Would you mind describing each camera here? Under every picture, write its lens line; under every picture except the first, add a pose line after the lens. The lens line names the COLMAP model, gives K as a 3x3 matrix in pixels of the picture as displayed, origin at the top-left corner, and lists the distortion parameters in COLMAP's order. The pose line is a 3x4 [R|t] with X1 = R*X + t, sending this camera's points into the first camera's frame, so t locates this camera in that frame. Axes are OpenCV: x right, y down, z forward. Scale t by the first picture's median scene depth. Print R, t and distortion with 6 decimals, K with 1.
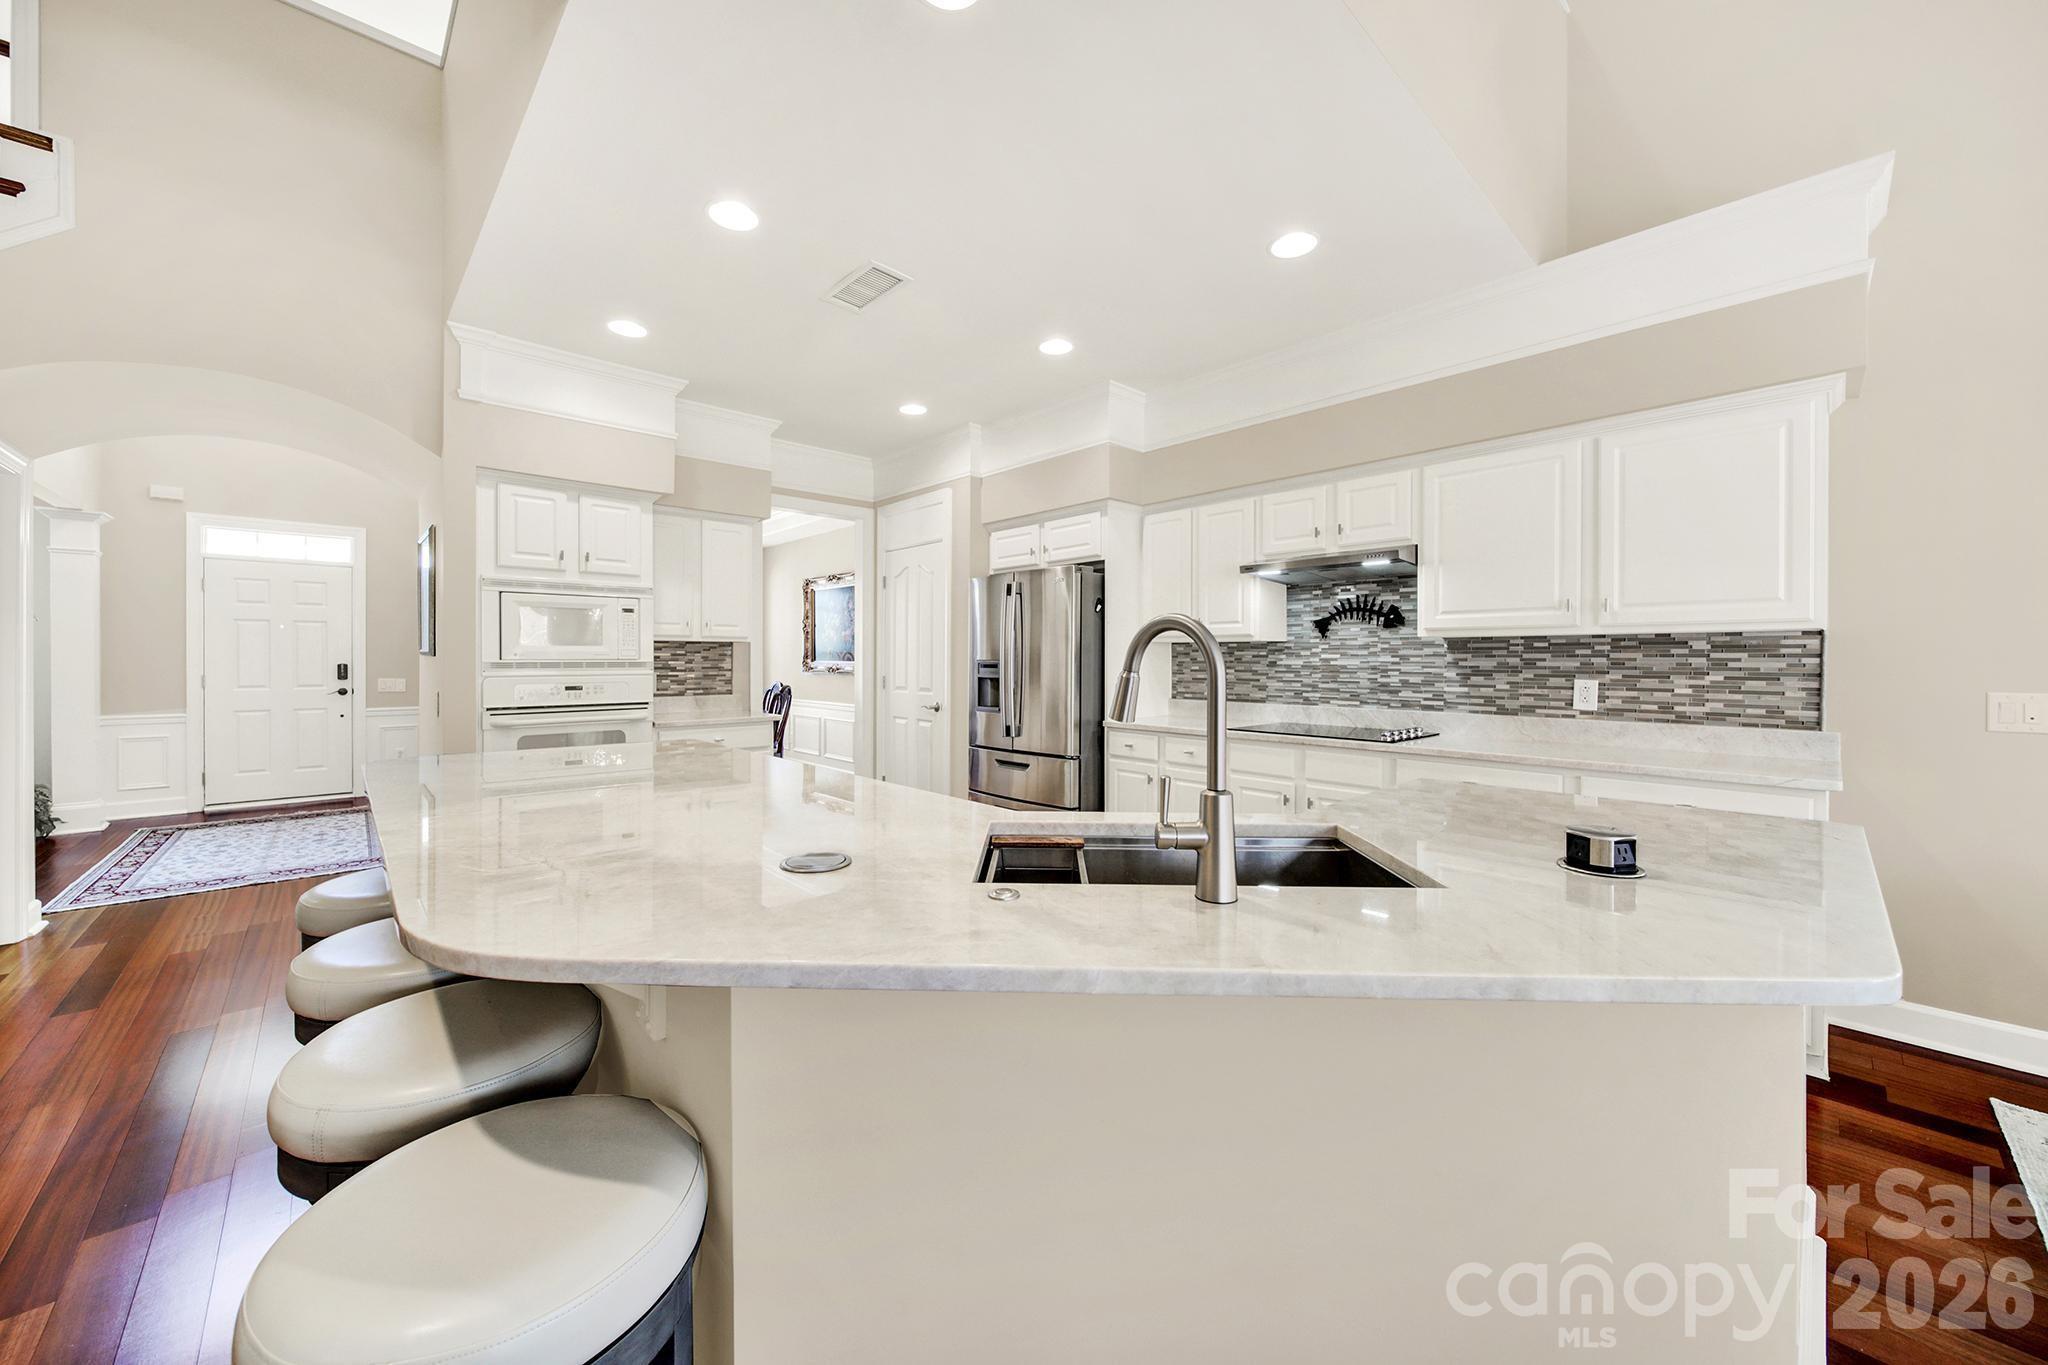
lens RADIAL K [[732.7, 0, 1018.4], [0, 732.7, 661.0], [0, 0, 1]] dist [-0.003311, -0.001543]
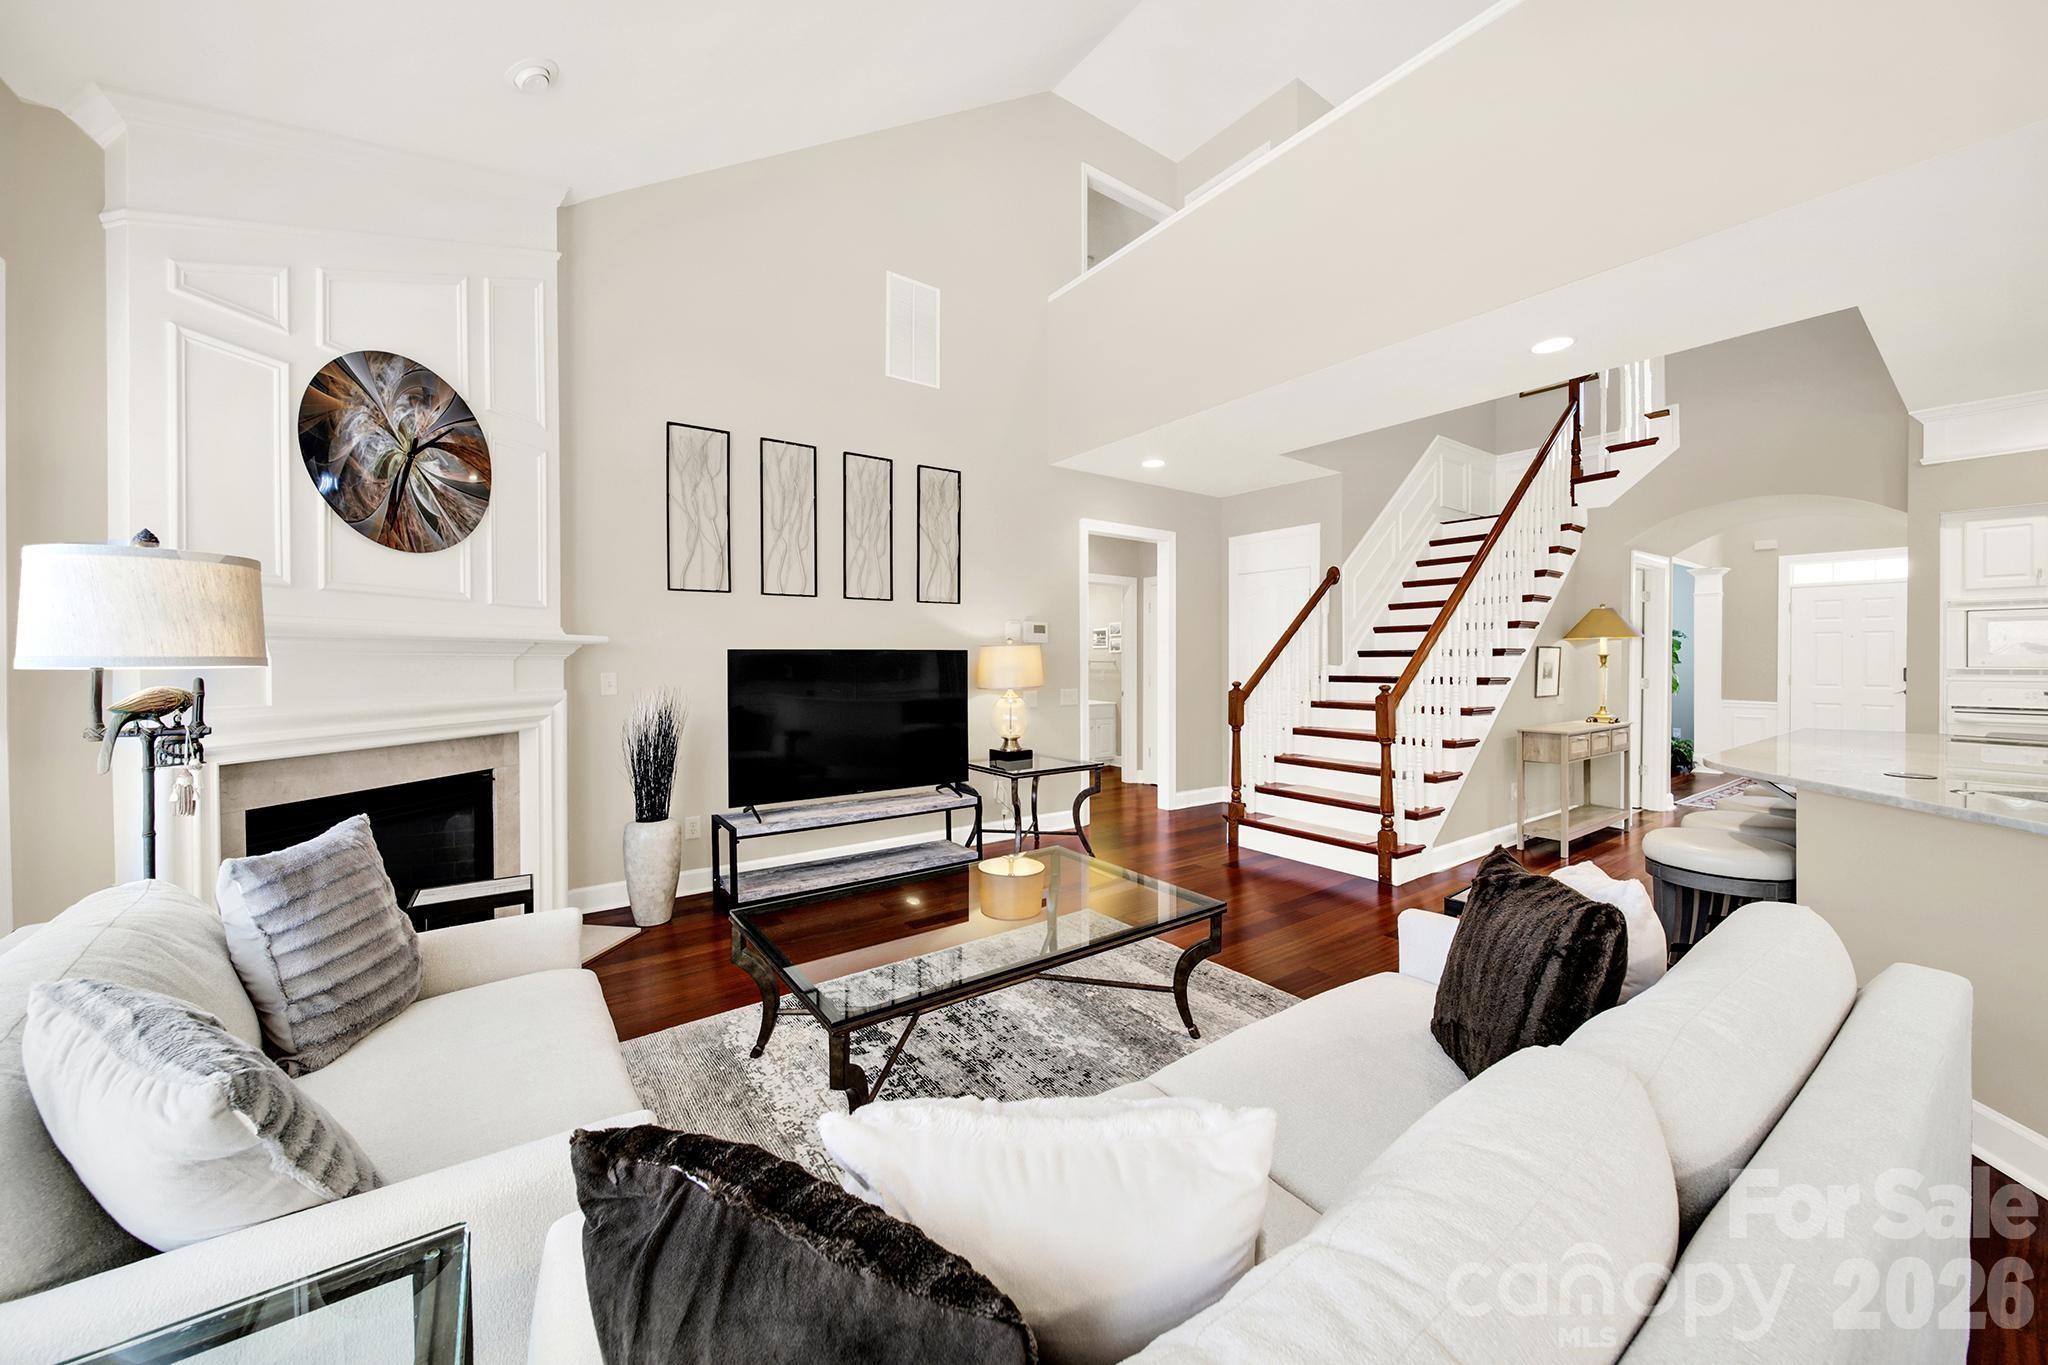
lens RADIAL K [[732.7, 0, 1019.8], [0, 732.7, 666.2], [0, 0, 1]] dist [-0.003311, -0.001543]
pose [[-0.130904, 0.007356, -0.991368, 0.650477], [-0.000477, 0.999972, 0.007483, -0.010878], [0.991395, 0.001453, -0.130897, -0.379627]]
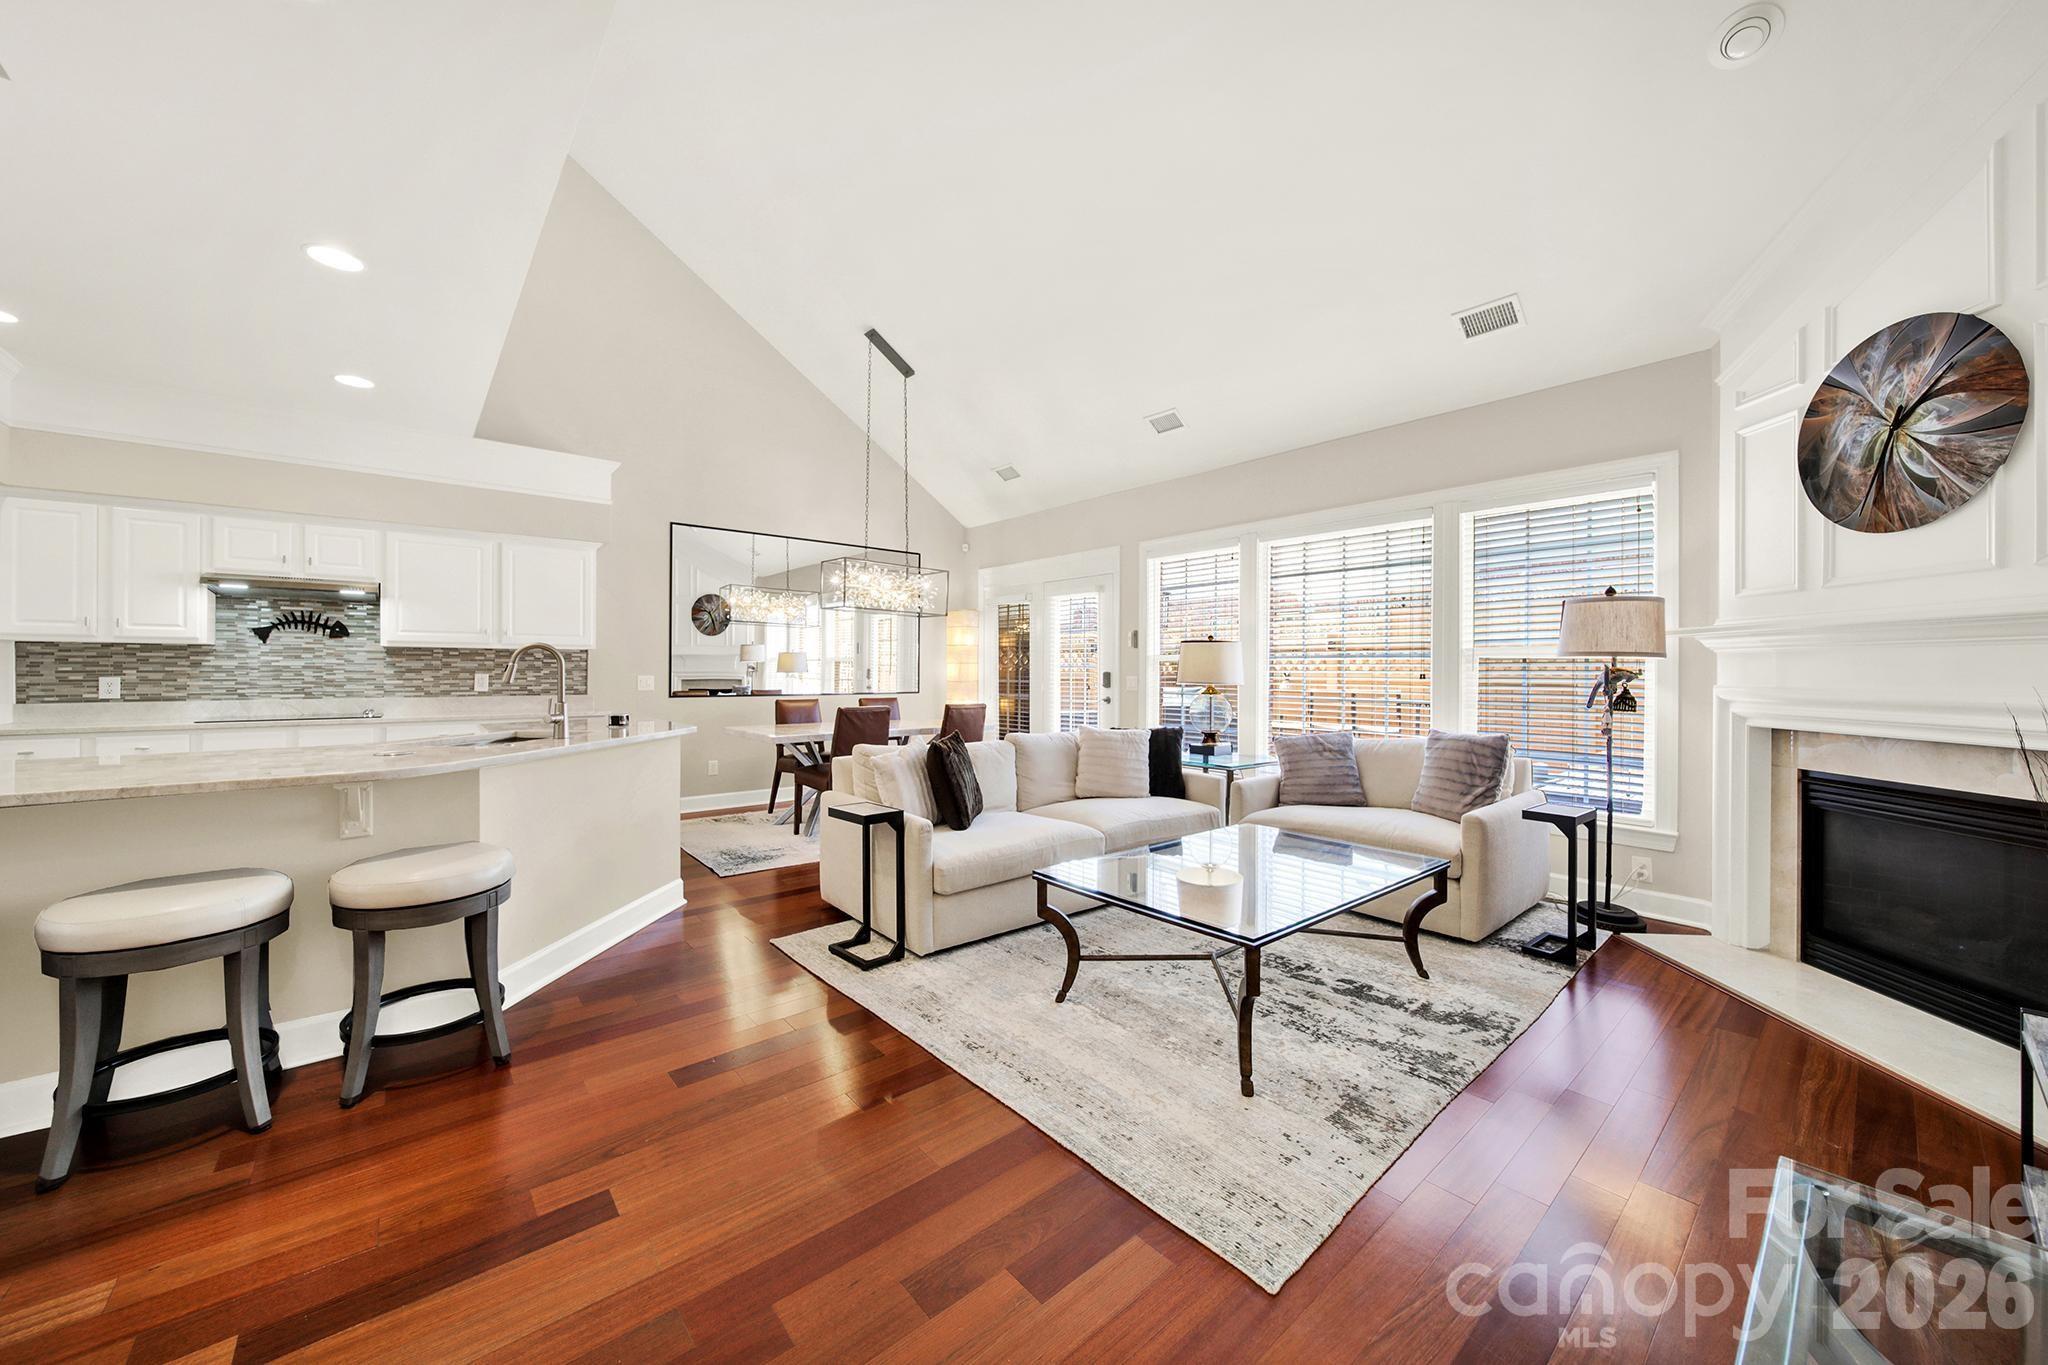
lens RADIAL K [[732.7, 0, 1026.7], [0, 732.7, 673.4], [0, 0, 1]] dist [-0.003311, -0.001543]
pose [[0.042770, -0.007148, 0.999059, -0.740805], [-0.001195, 0.999973, 0.007205, 0.008275], [-0.999084, -0.001502, 0.042760, -0.305301]]
